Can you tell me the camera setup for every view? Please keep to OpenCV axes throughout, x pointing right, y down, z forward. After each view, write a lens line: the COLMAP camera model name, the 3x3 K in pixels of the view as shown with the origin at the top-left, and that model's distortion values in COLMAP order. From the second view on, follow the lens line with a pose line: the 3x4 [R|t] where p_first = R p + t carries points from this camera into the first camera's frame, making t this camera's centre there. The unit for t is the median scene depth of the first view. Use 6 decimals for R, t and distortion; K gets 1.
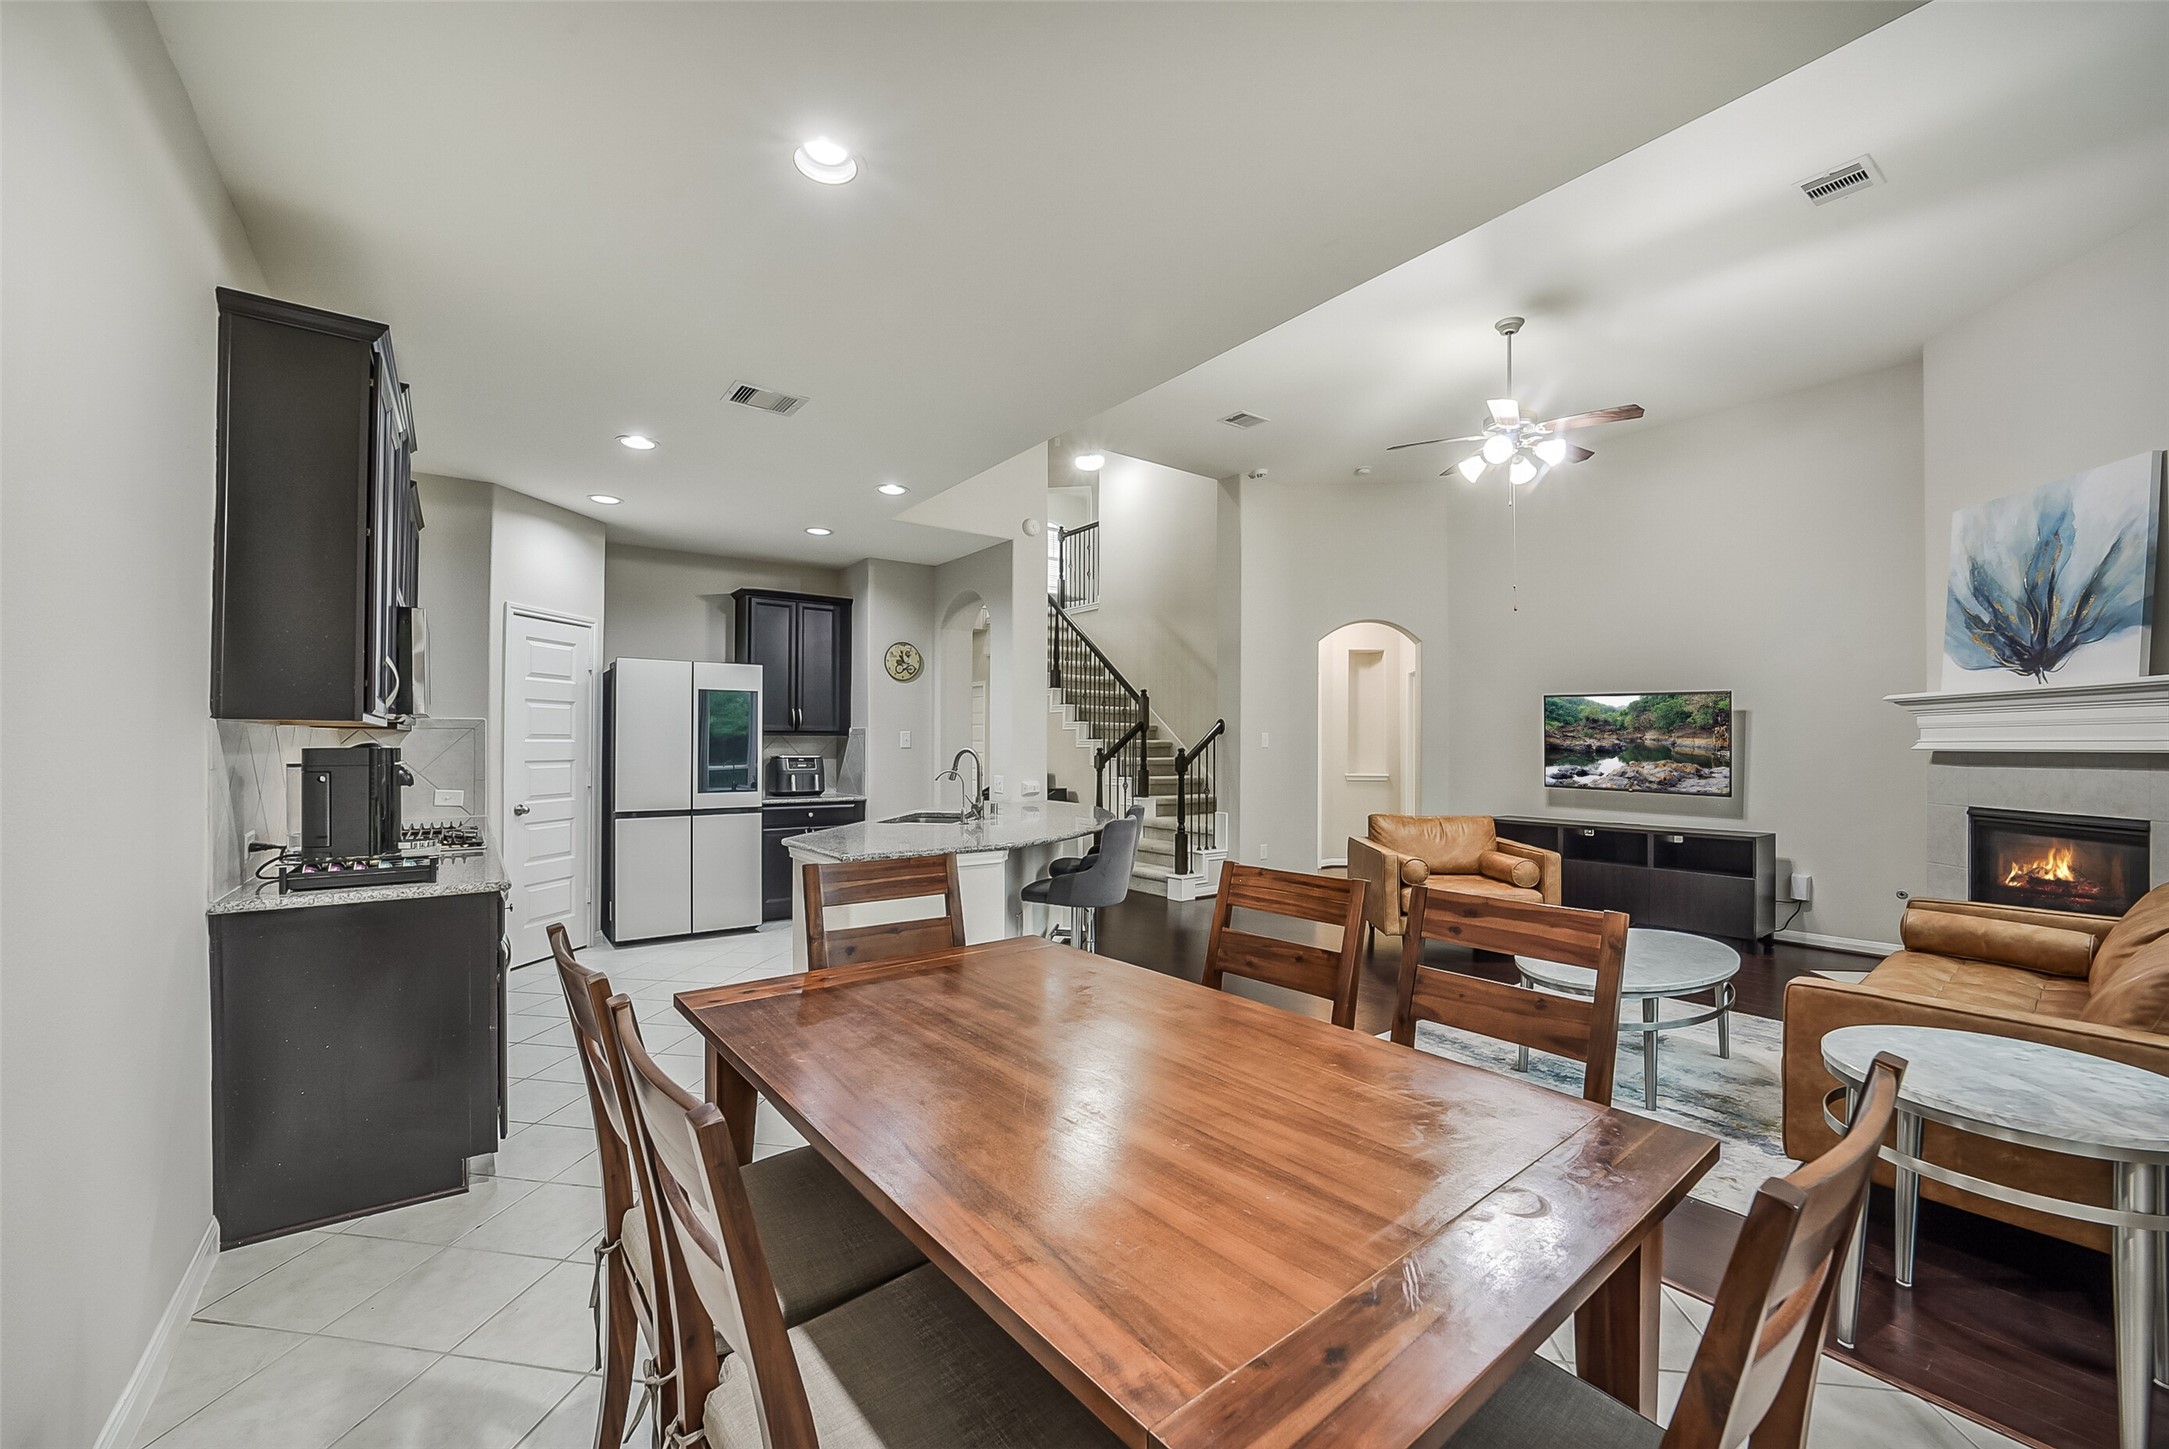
lens RADIAL K [[854.1, 0, 1078.0], [0, 854.1, 735.6], [0, 0, 1]] dist [-0.034738, 0.008939]
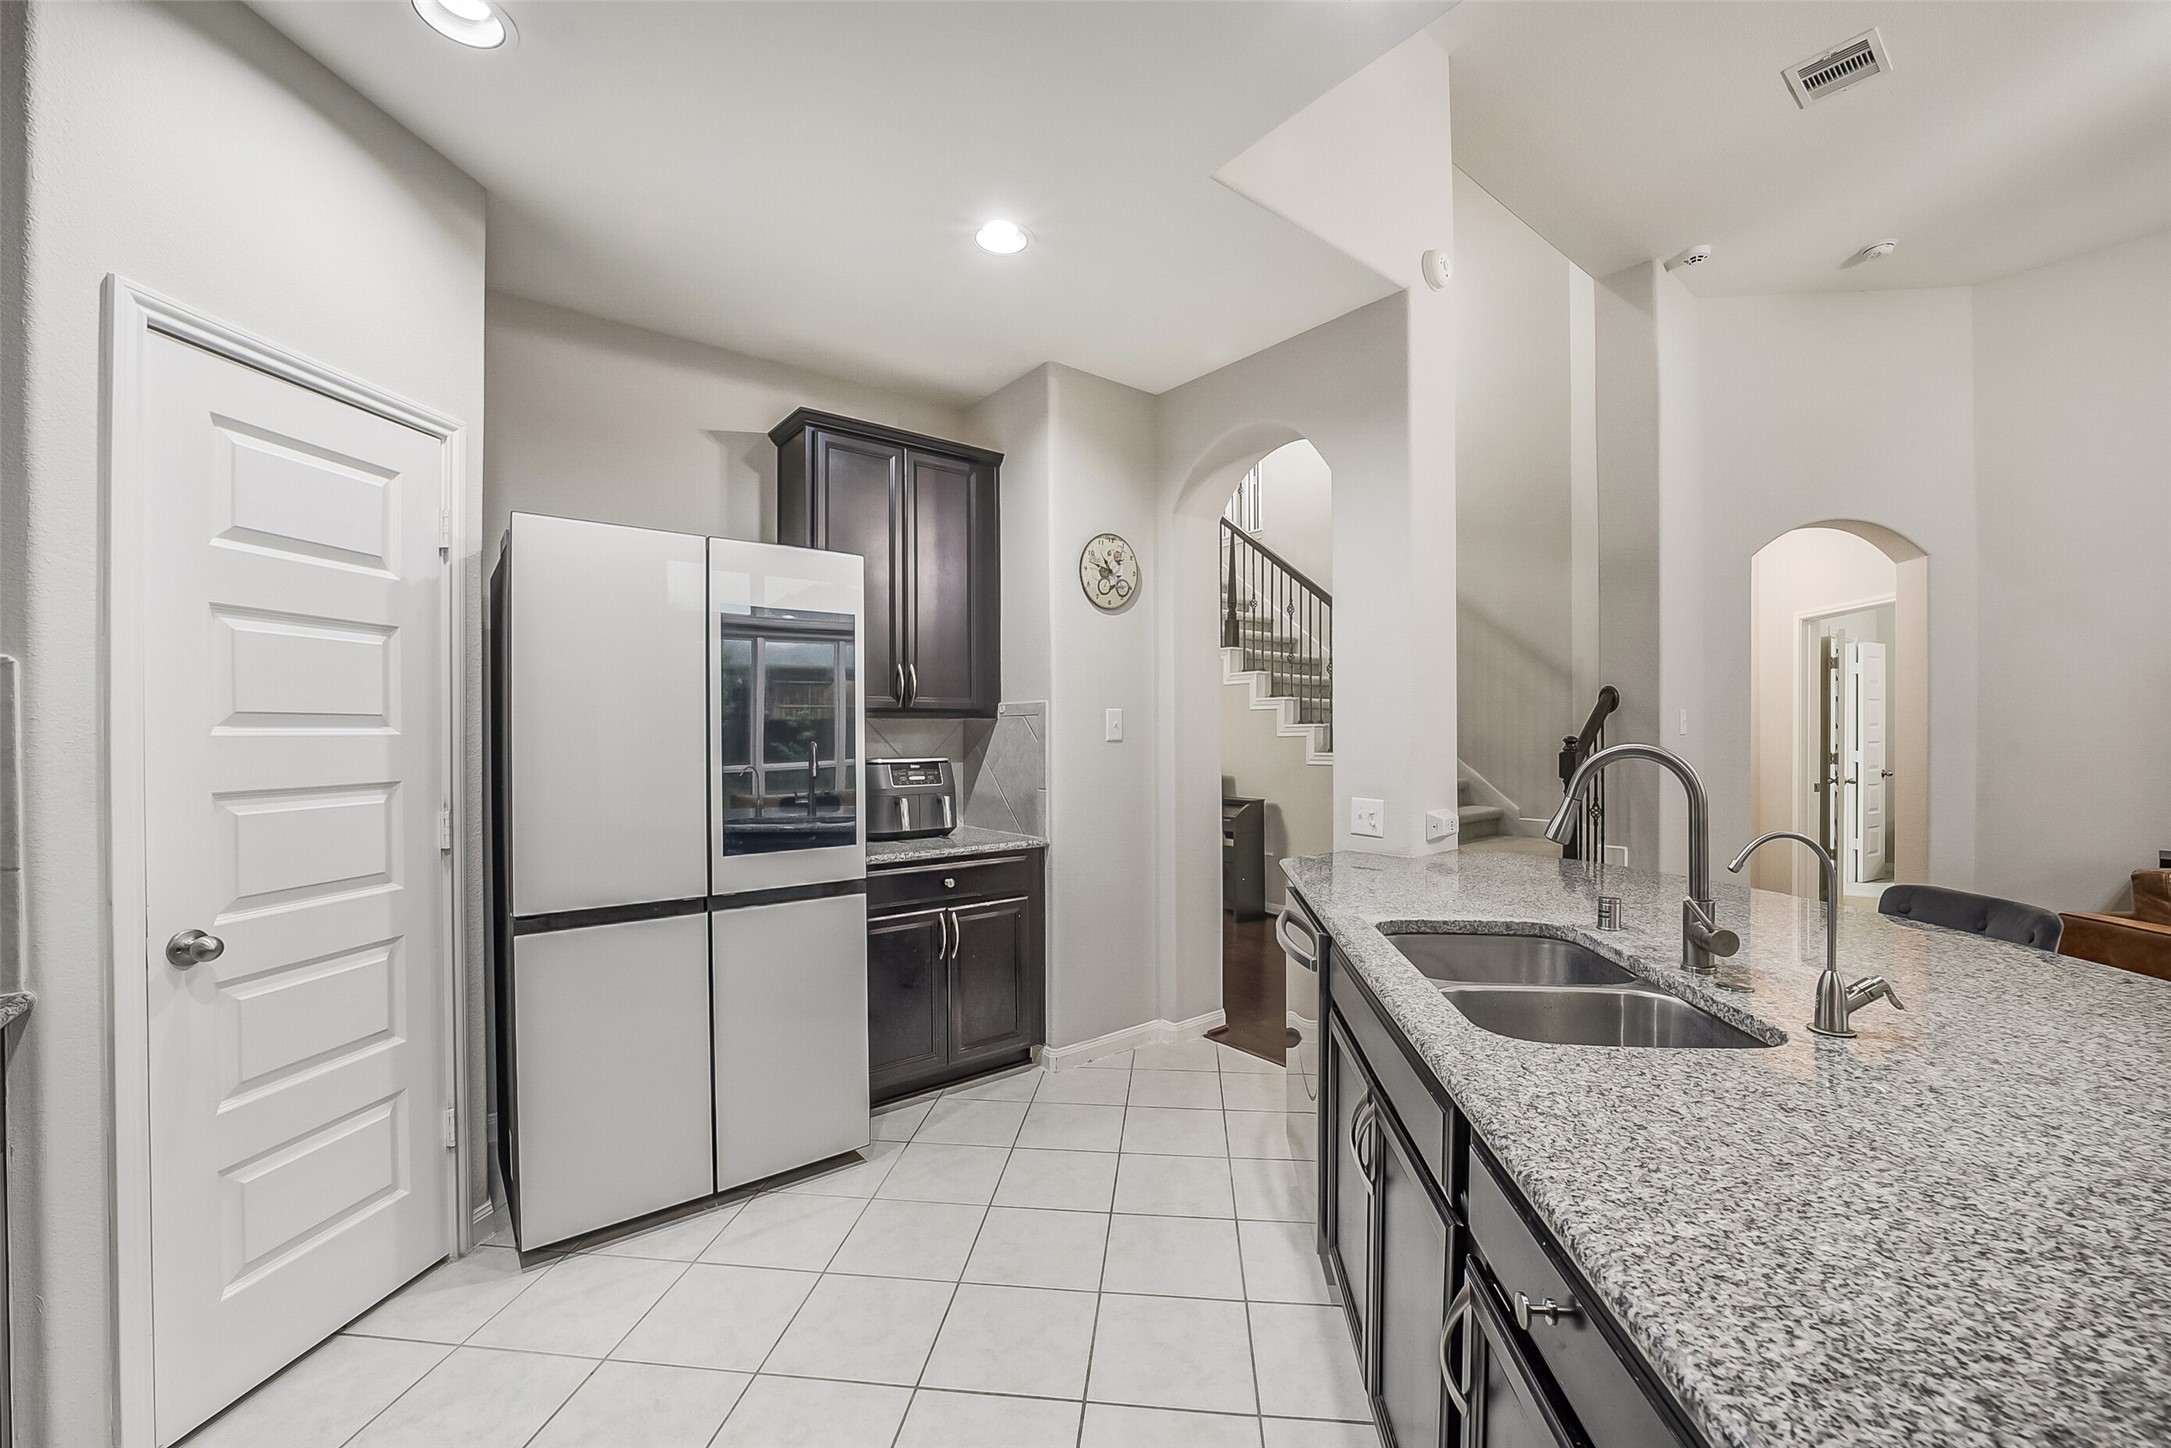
lens RADIAL K [[861.6, 0, 1081.4], [0, 861.6, 739.8], [0, 0, 1]] dist [-0.038938, 0.011427]
pose [[0.999474, -0.005855, 0.031884, -0.272293], [0.005218, 0.999786, 0.020014, 0.003466], [-0.031994, -0.019837, 0.999291, 0.550406]]
